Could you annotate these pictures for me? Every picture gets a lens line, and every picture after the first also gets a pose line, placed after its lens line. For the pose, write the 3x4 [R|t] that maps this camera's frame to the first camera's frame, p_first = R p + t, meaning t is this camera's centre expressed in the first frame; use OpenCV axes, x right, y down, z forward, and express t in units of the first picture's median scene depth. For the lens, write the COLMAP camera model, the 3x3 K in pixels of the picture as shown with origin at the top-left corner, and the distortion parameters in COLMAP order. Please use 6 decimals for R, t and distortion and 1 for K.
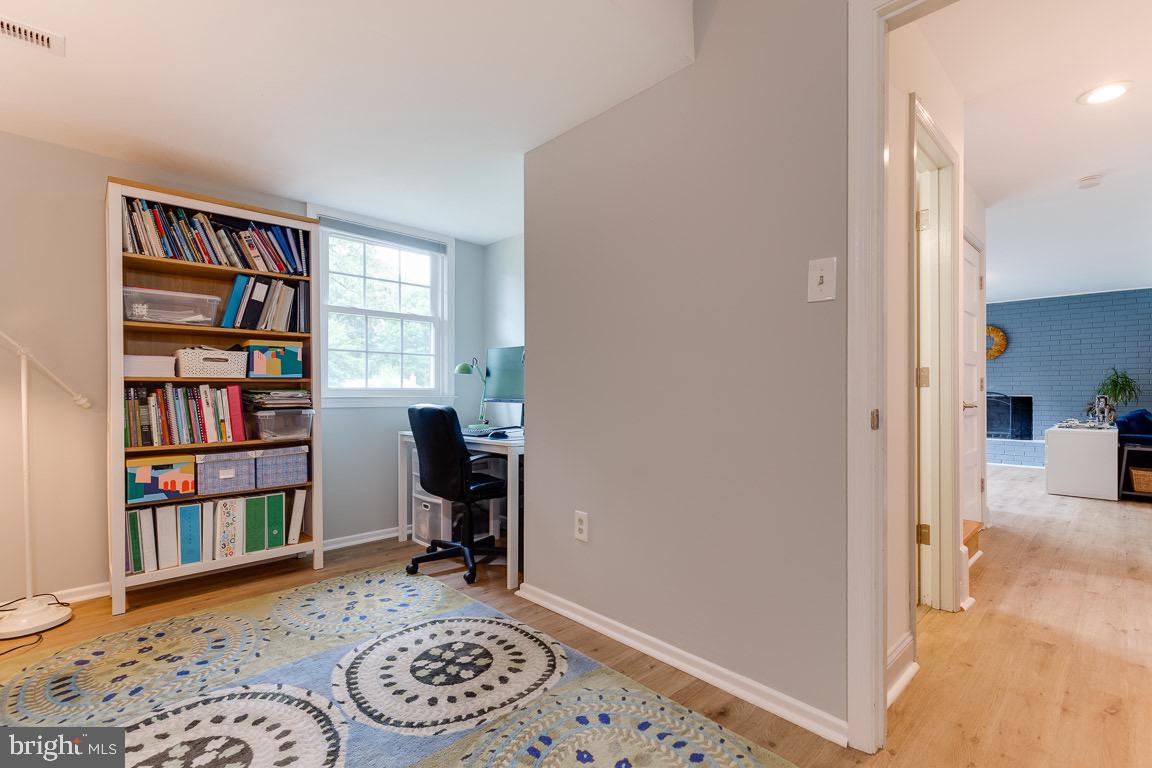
lens RADIAL K [[523.9, 0, 579.4], [0, 523.9, 393.6], [0, 0, 1]] dist [0.002719, 0.001011]
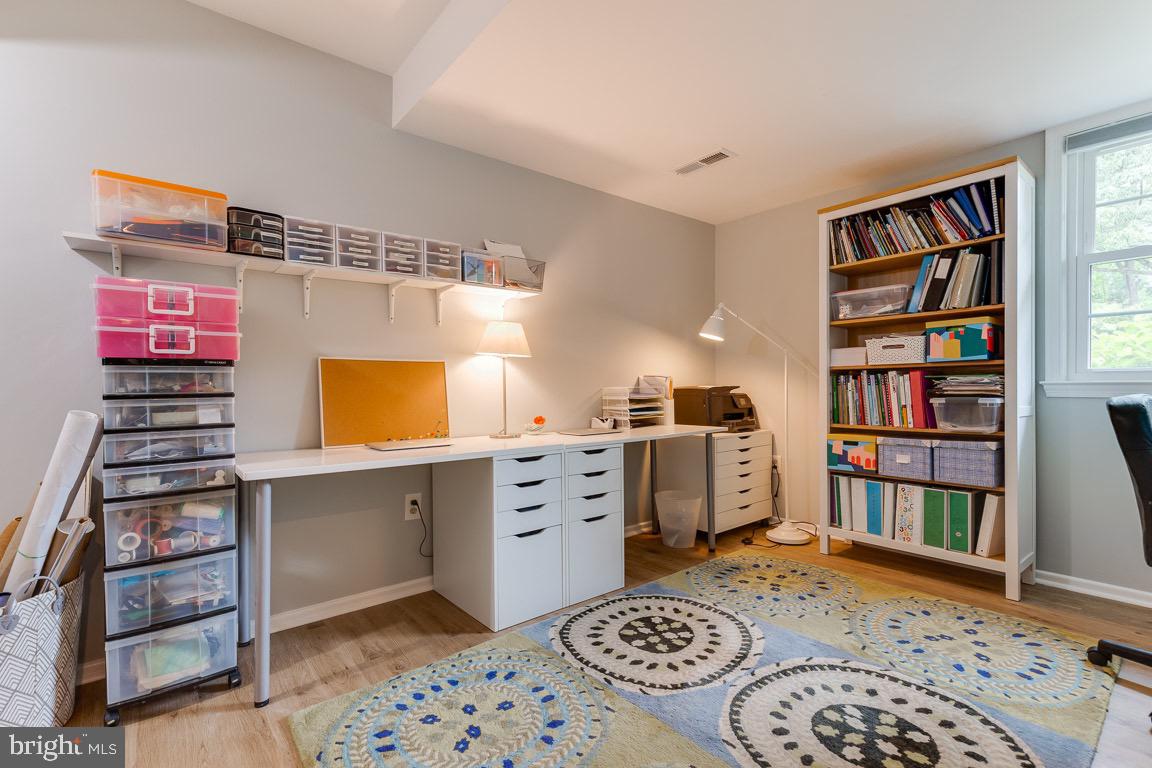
lens RADIAL K [[523.9, 0, 579.3], [0, 523.9, 391.1], [0, 0, 1]] dist [0.002719, 0.001011]
pose [[-0.082446, 0.016966, -0.996451, 0.399269], [0.008047, 0.999834, 0.016358, 0.000883], [0.996563, -0.006670, -0.082568, 0.483393]]
